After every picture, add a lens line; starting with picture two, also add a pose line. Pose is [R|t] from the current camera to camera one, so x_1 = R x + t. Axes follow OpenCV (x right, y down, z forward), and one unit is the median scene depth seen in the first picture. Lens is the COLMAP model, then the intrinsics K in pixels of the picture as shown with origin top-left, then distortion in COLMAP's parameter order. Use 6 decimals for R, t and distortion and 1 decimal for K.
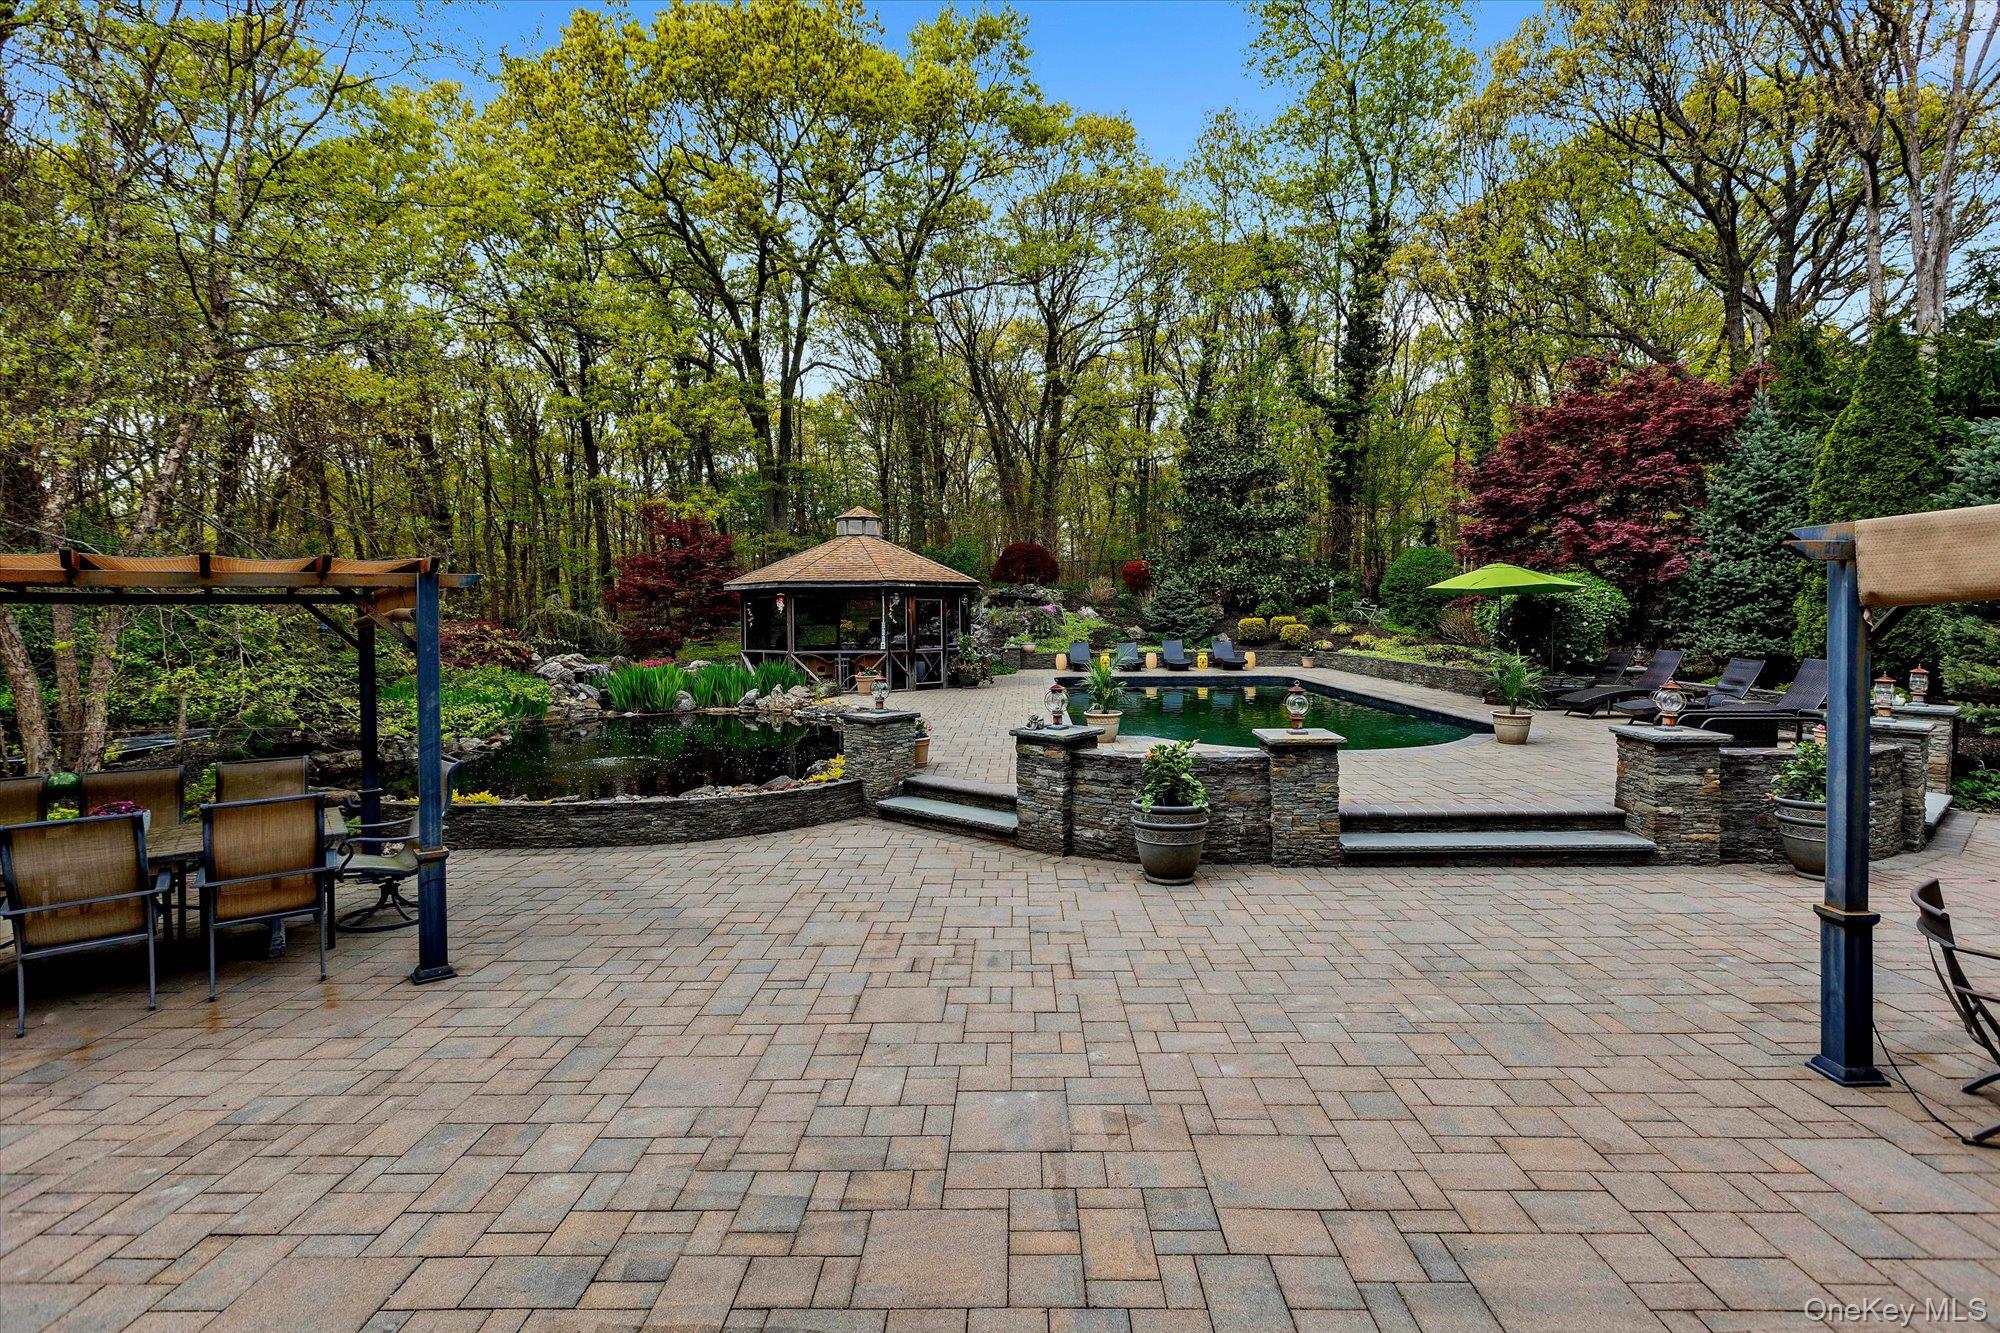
lens RADIAL K [[954.1, 0, 1004.4], [0, 954.1, 629.3], [0, 0, 1]] dist [0.000655, -0.000173]
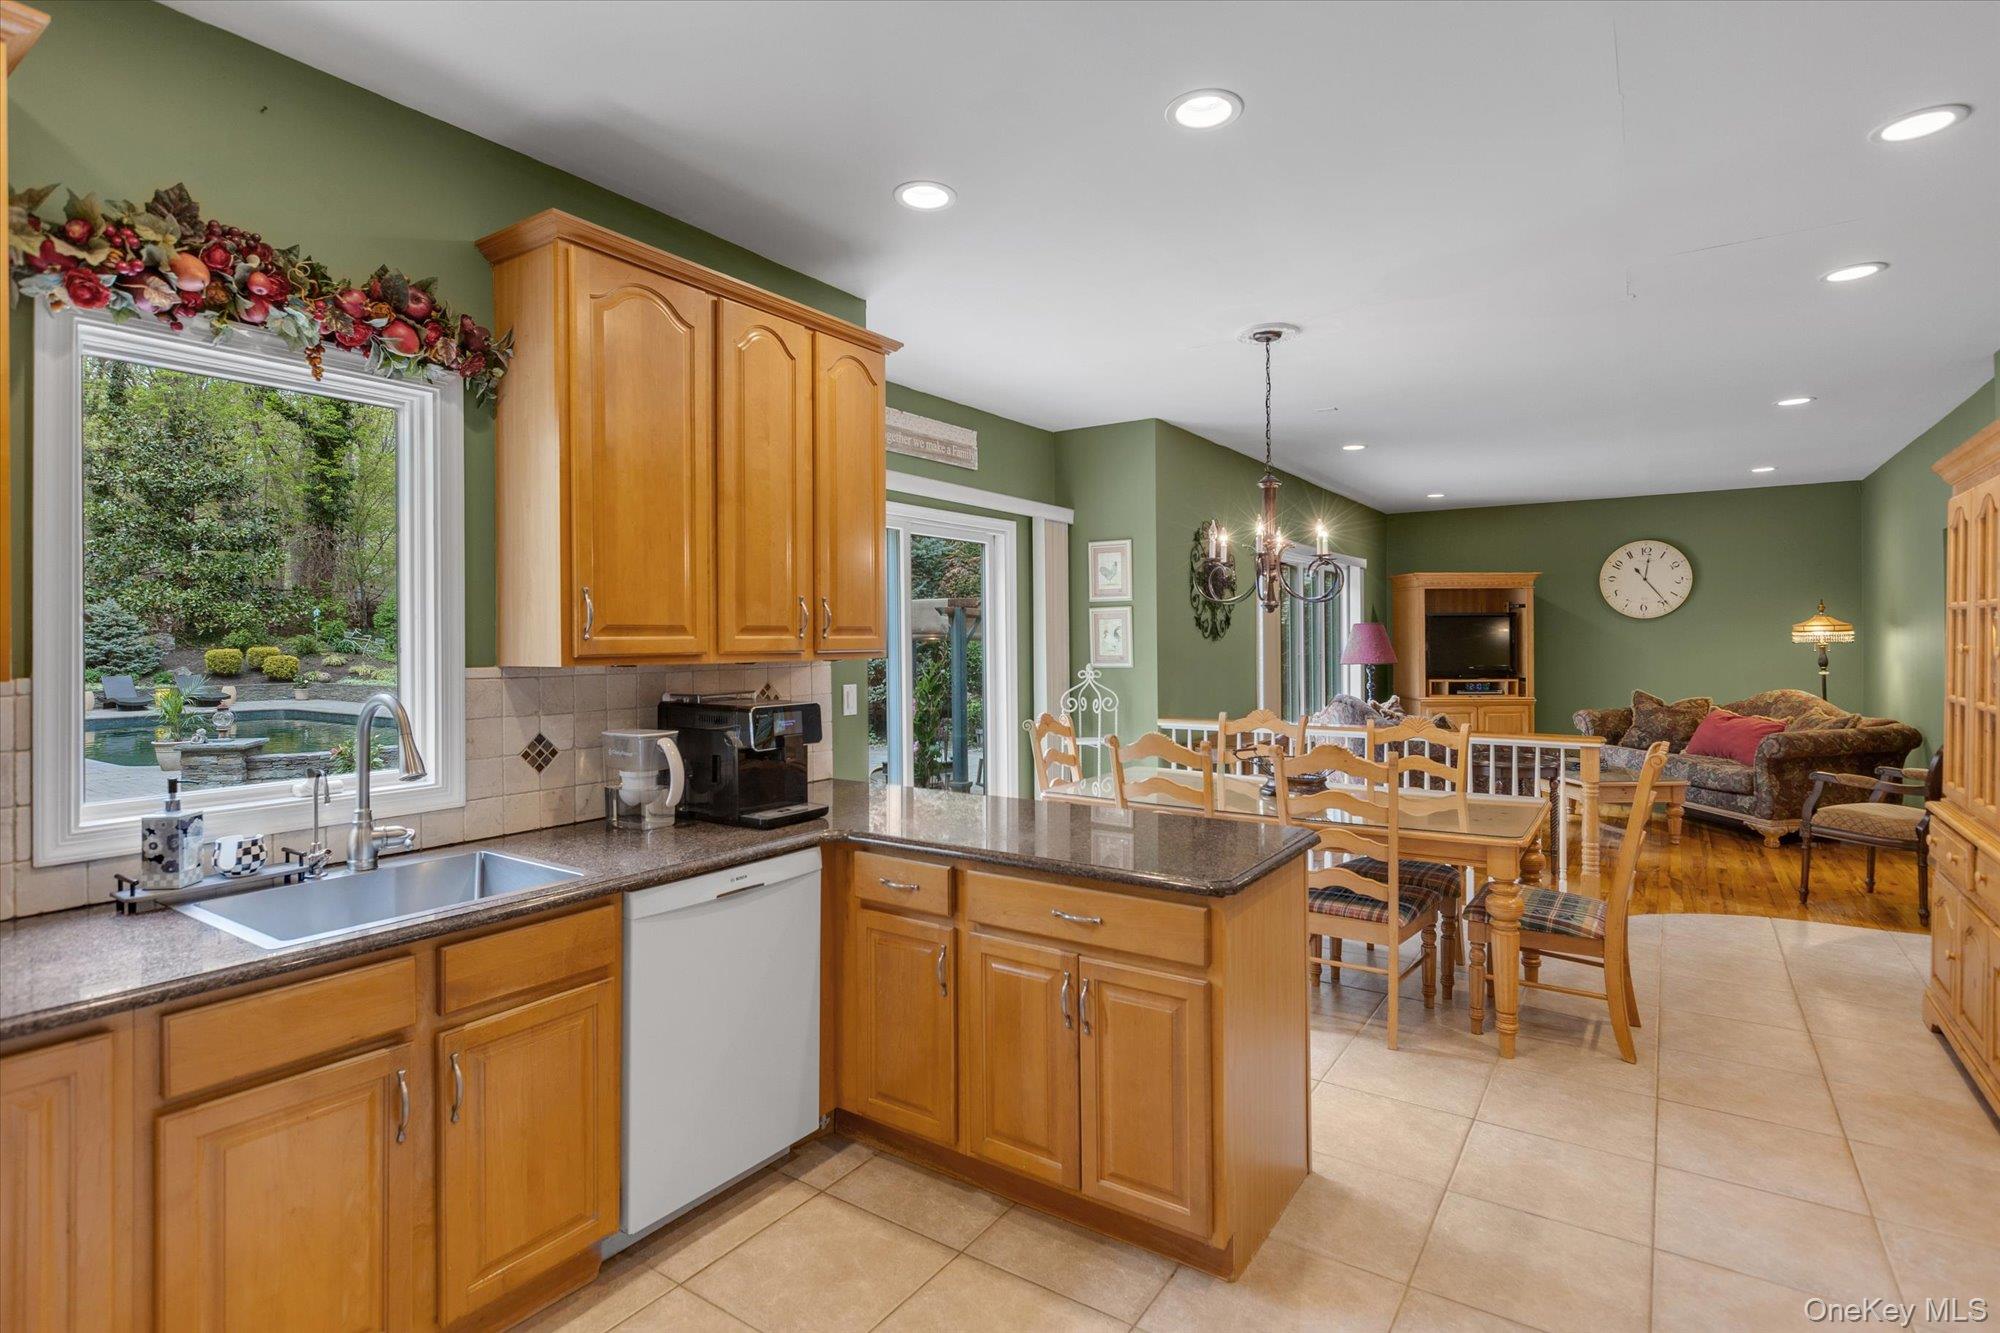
lens RADIAL K [[993.9, 0, 1001.6], [0, 993.9, 636.8], [0, 0, 1]] dist [-0.001856, -0.000424]
pose [[0.548050, 0.002579, 0.836442, -0.195433], [0.016634, 0.999764, -0.013982, 0.003236], [-0.836280, 0.021576, 0.547878, -0.208277]]
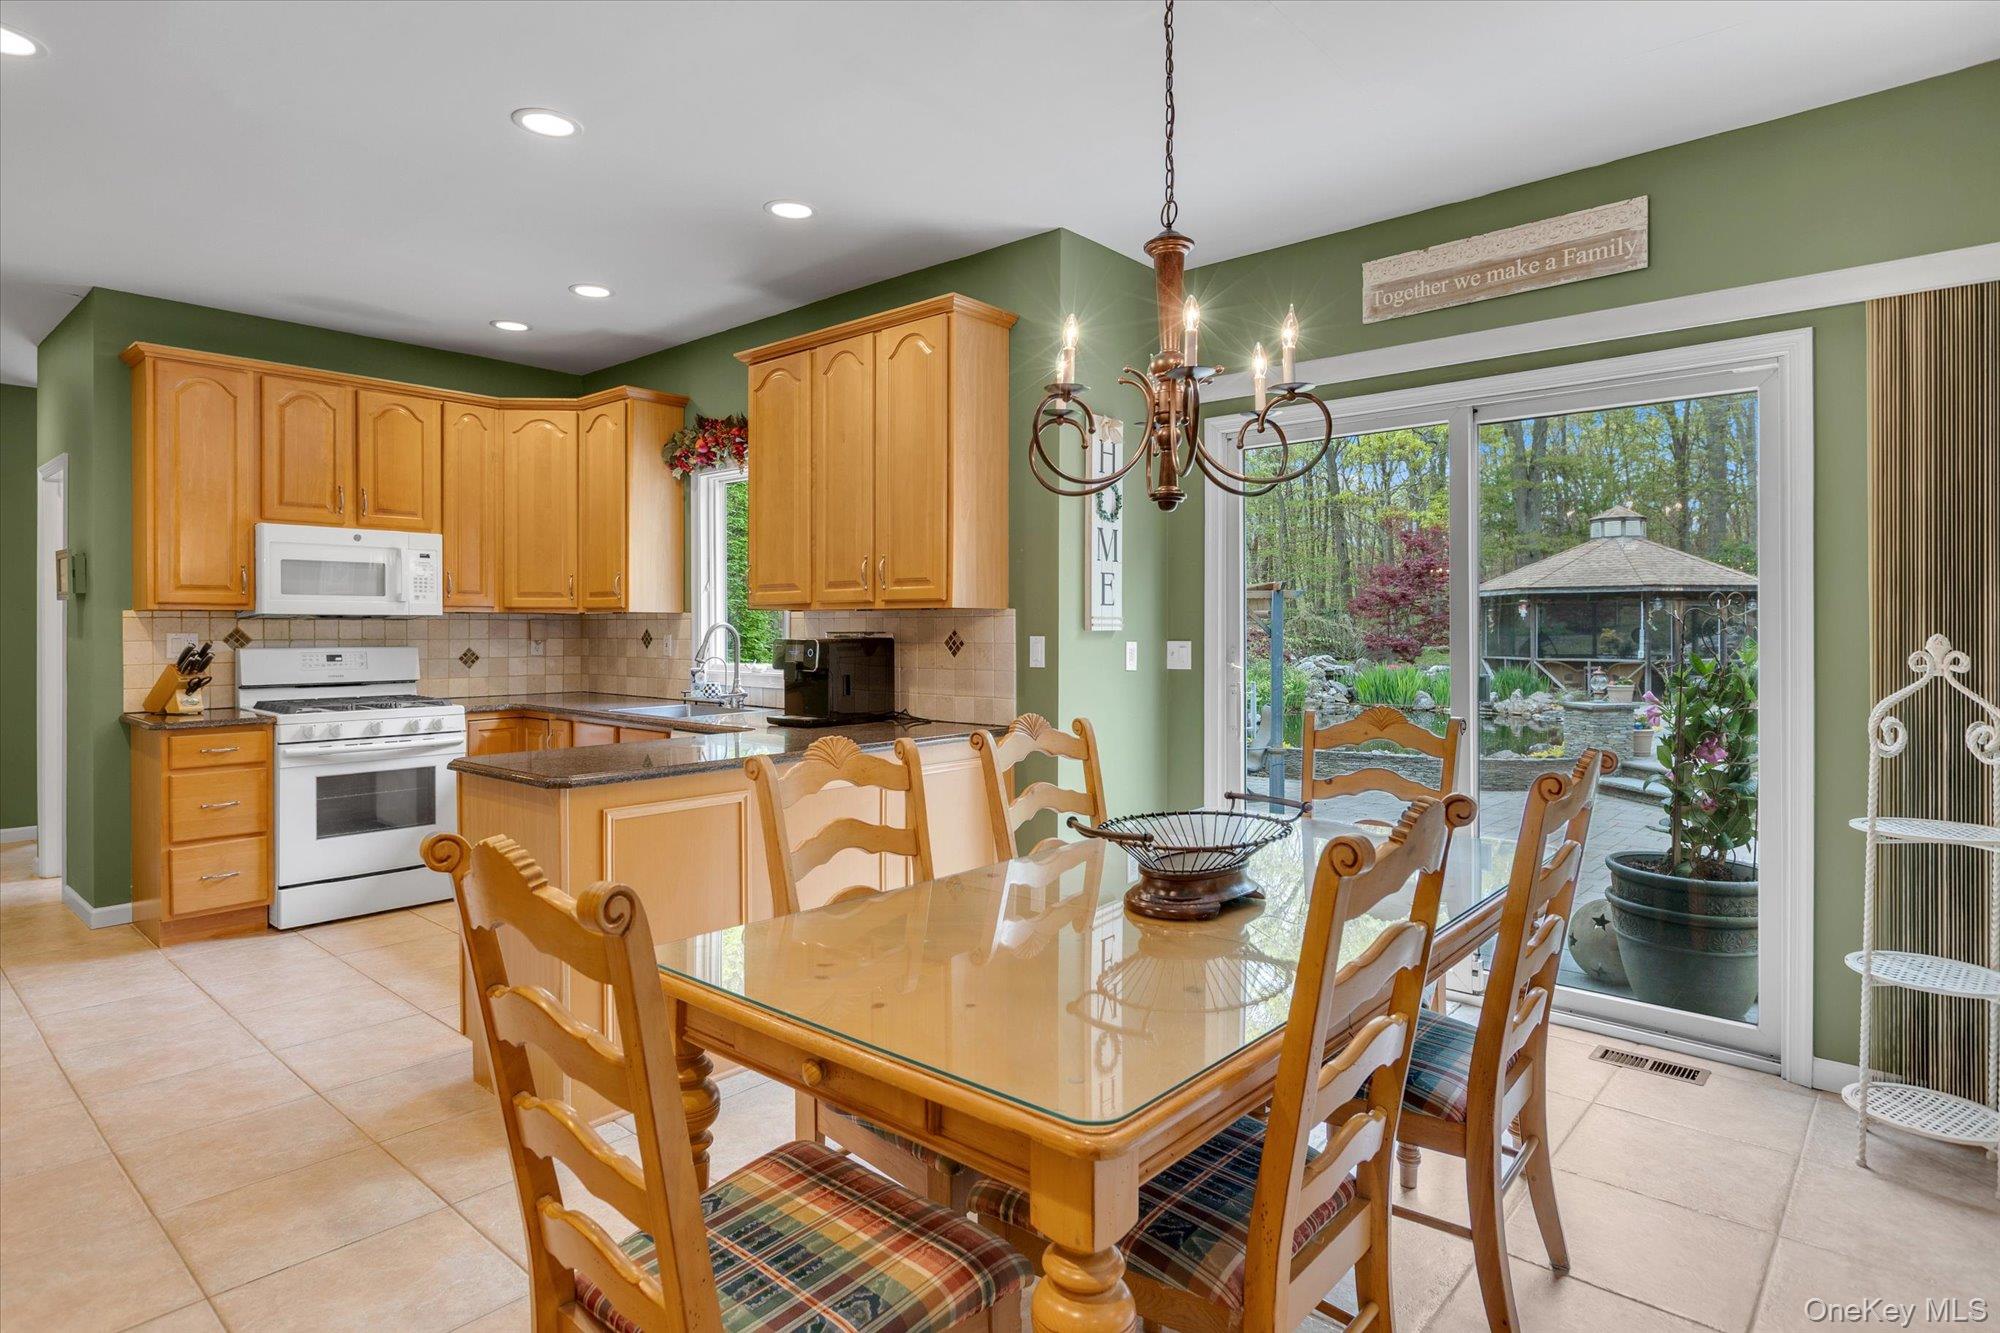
lens RADIAL K [[1069.3, 0, 984.6], [0, 1069.3, 628.2], [0, 0, 1]] dist [0.003412, -0.001137]
pose [[0.756387, 0.006360, -0.654093, 0.079289], [-0.014771, 0.999864, -0.007360, 0.009475], [0.653957, 0.015229, 0.756378, -0.238346]]
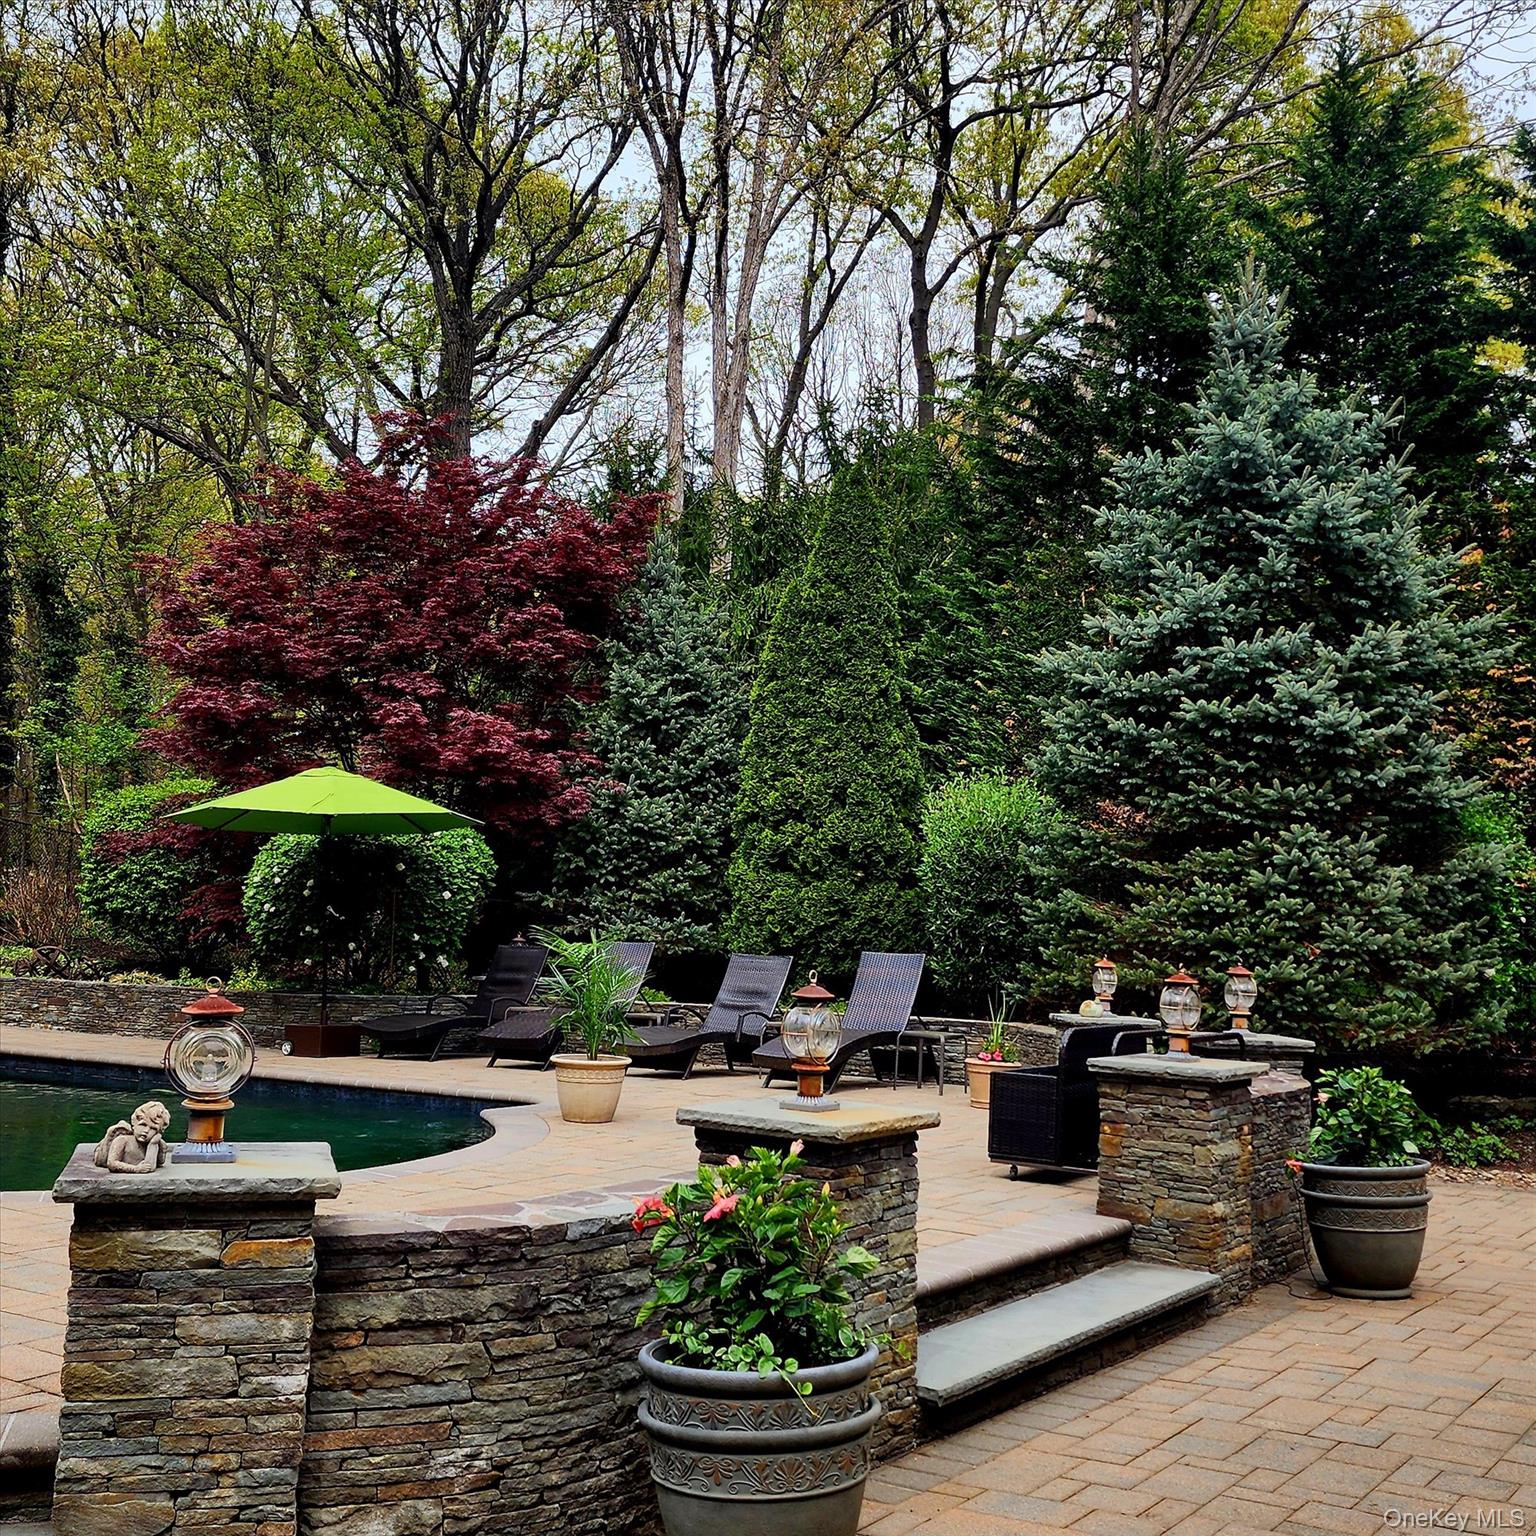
lens RADIAL K [[1826.4, 0, 768.0], [0, 1826.4, 768.0], [0, 0, 1]] dist [0.130016, -0.039895]
pose [[0.547057, 0.089587, 0.832287, -0.141796], [-0.014822, 0.995138, -0.097374, 0.018865], [-0.836964, 0.040933, 0.545725, 0.257223]]
